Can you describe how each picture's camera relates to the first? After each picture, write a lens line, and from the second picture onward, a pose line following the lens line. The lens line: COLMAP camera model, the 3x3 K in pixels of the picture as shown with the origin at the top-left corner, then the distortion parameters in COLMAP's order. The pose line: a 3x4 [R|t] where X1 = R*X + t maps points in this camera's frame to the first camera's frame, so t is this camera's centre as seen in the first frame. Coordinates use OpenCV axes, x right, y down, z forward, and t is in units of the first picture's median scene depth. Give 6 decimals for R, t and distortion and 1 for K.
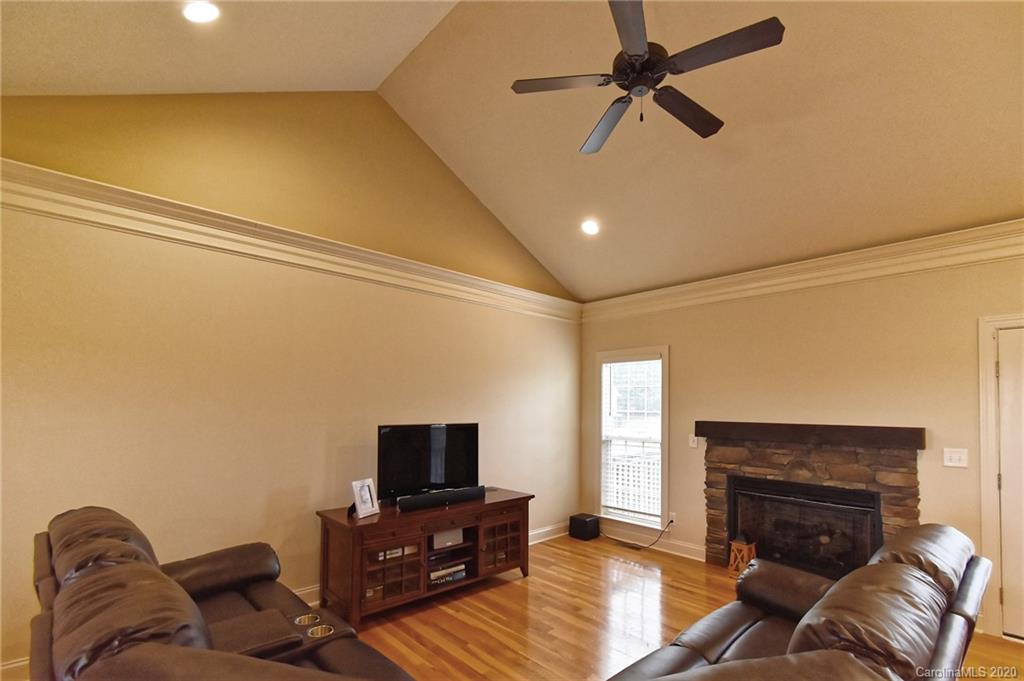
lens RADIAL K [[462.2, 0, 526.4], [0, 462.2, 390.7], [0, 0, 1]] dist [0.002381, -0.002059]
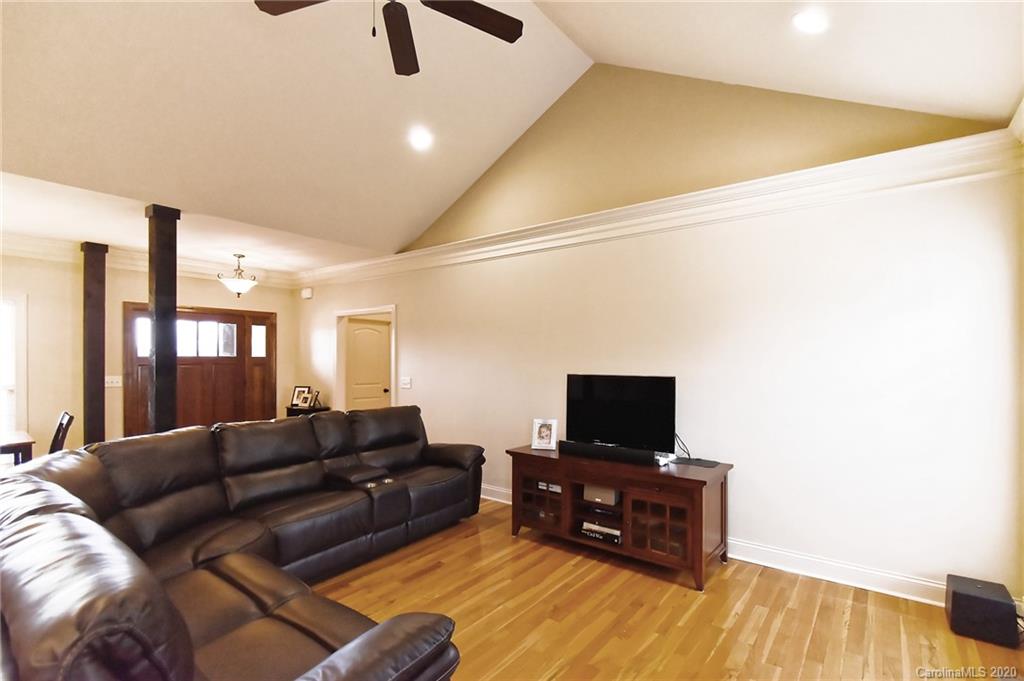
lens RADIAL K [[462.2, 0, 551.8], [0, 462.2, 361.9], [0, 0, 1]] dist [0.002381, -0.002059]
pose [[0.189948, -0.005938, -0.981776, 0.664633], [0.032407, 0.999475, 0.000225, 0.037474], [0.981259, -0.031860, 0.190041, 0.647328]]
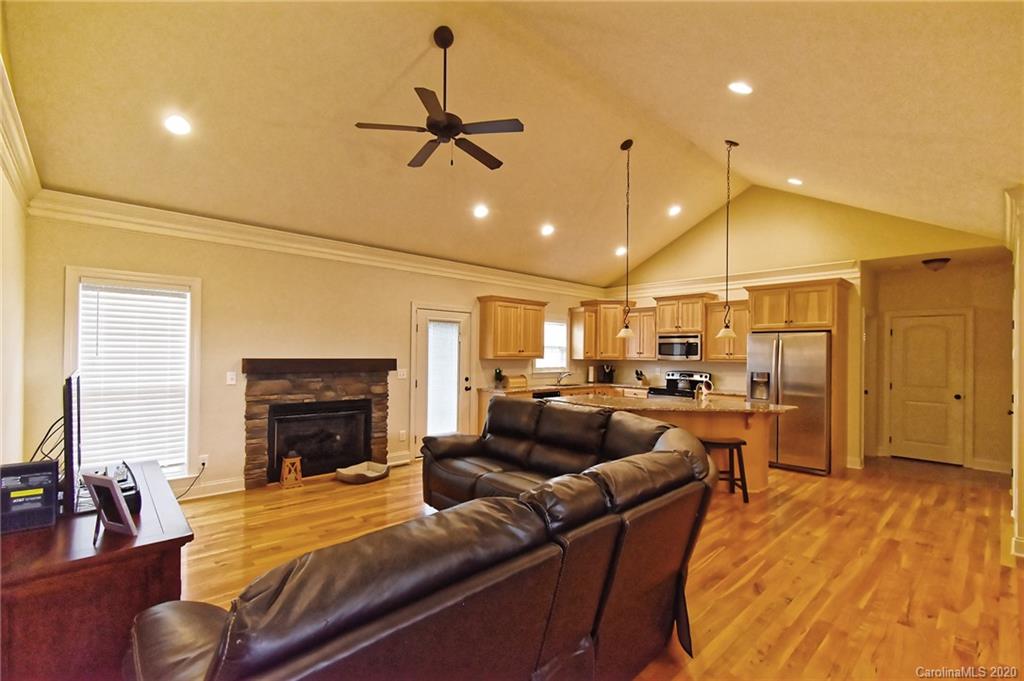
lens RADIAL K [[462.2, 0, 514.1], [0, 462.2, 353.0], [0, 0, 1]] dist [0.002381, -0.002059]
pose [[0.012636, -0.009655, 0.999874, -0.749218], [-0.044505, 0.998957, 0.010209, 0.016407], [-0.998929, -0.044629, 0.012193, 0.418795]]
